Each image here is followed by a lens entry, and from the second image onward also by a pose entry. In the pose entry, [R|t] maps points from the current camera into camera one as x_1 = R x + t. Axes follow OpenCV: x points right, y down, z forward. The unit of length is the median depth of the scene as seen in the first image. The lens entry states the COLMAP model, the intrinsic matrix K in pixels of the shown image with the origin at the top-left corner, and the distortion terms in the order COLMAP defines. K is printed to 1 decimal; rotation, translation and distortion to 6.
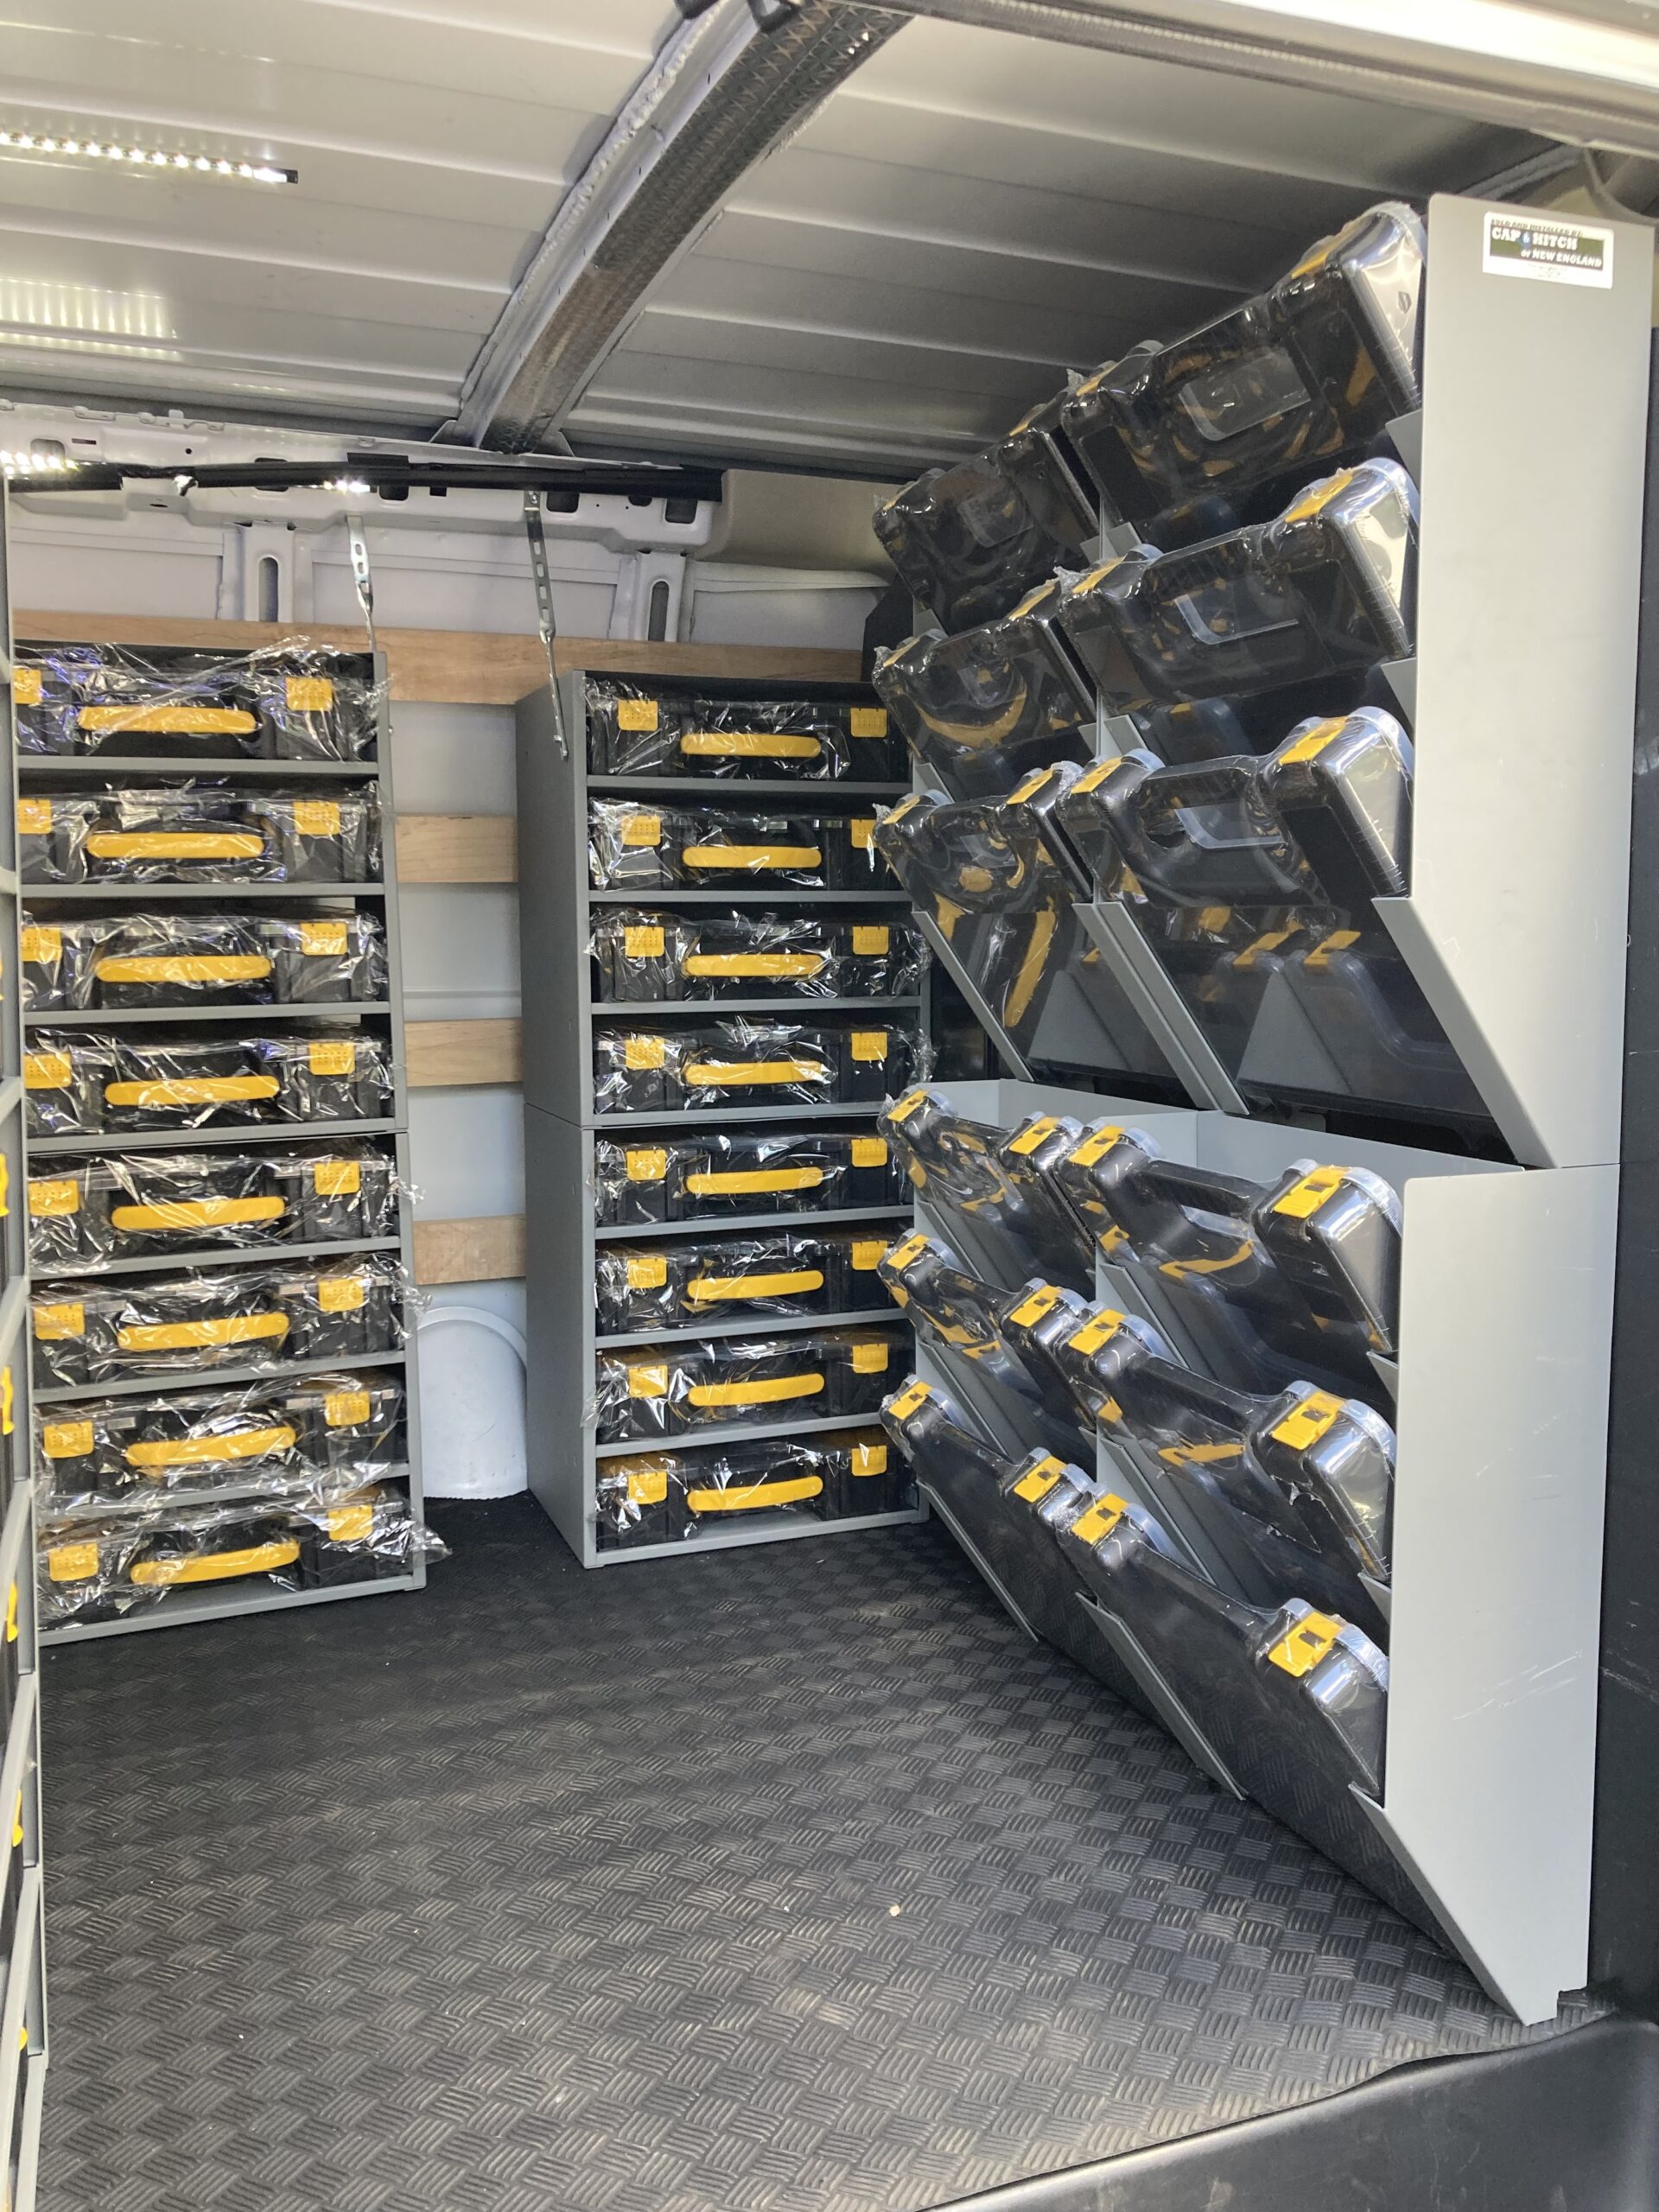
lens RADIAL K [[1816.3, 0, 826.3], [0, 1816.3, 1108.7], [0, 0, 1]] dist [0.025080, 0.004696]
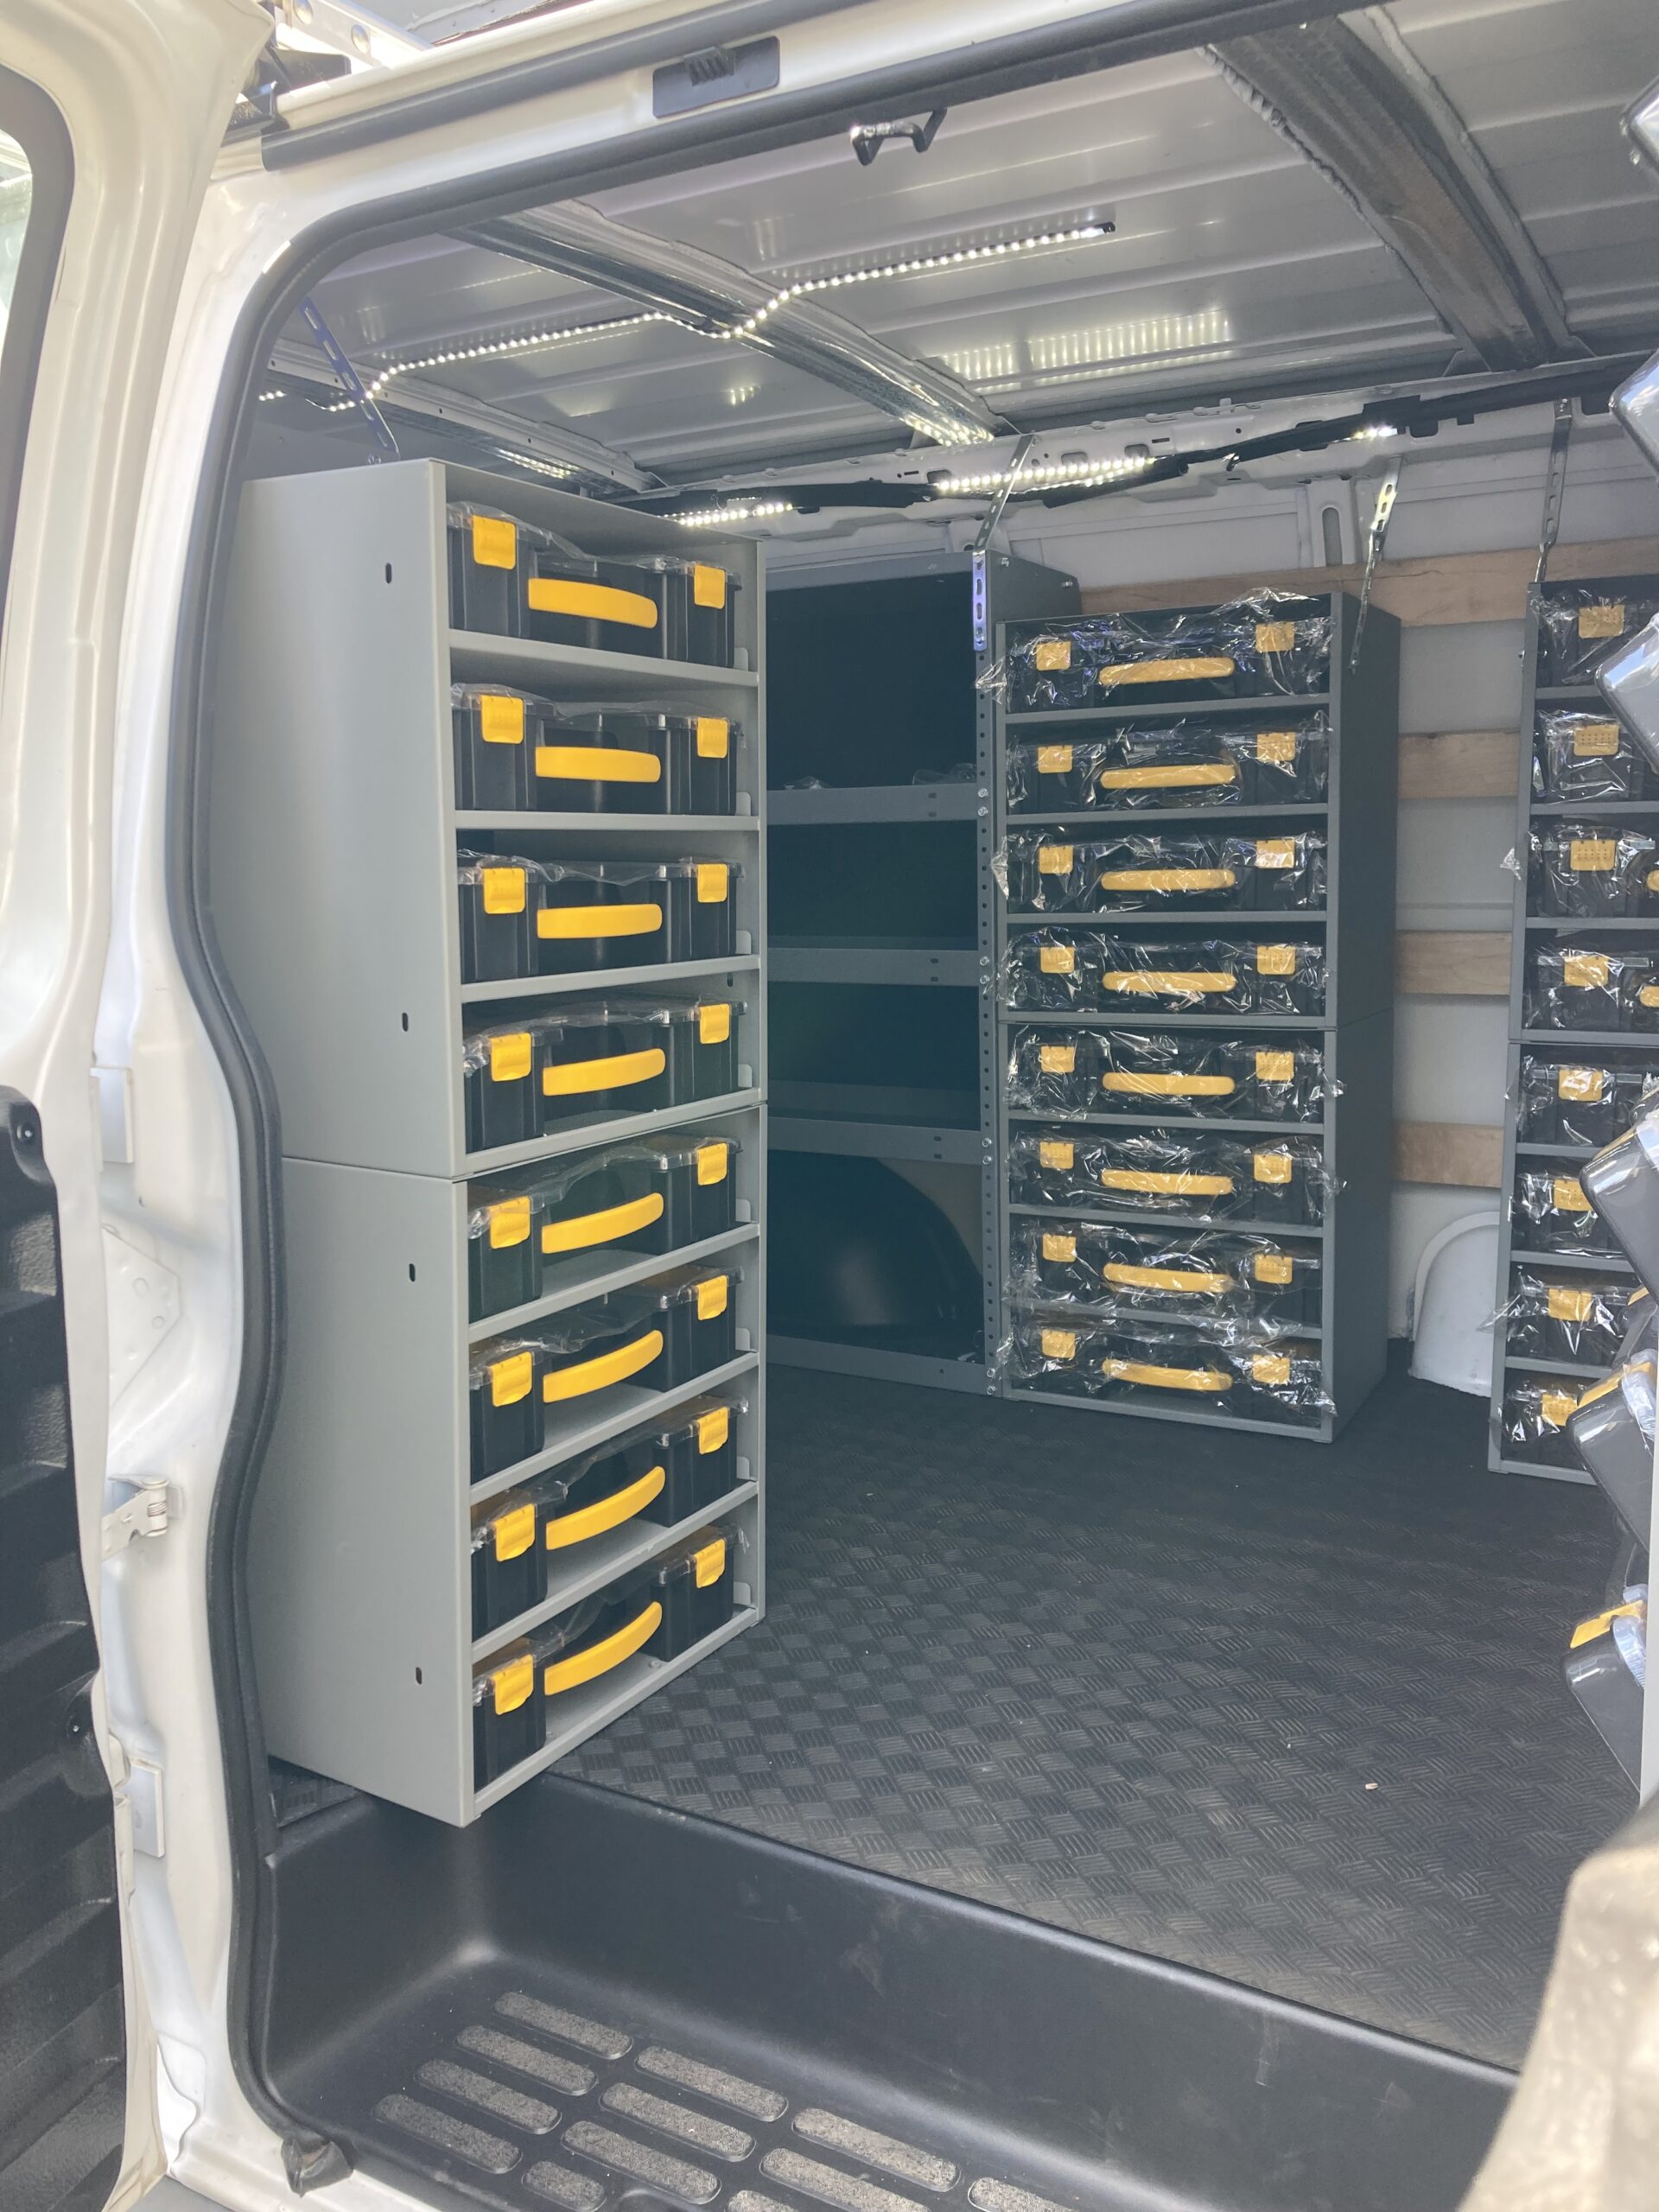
lens RADIAL K [[1816.3, 0, 818.6], [0, 1816.3, 1107.3], [0, 0, 1]] dist [0.025080, 0.004696]
pose [[0.633542, 0.109282, -0.765952, 0.435489], [-0.069313, 0.994011, 0.084490, -0.012941], [0.770598, -0.000438, 0.637322, 0.058442]]
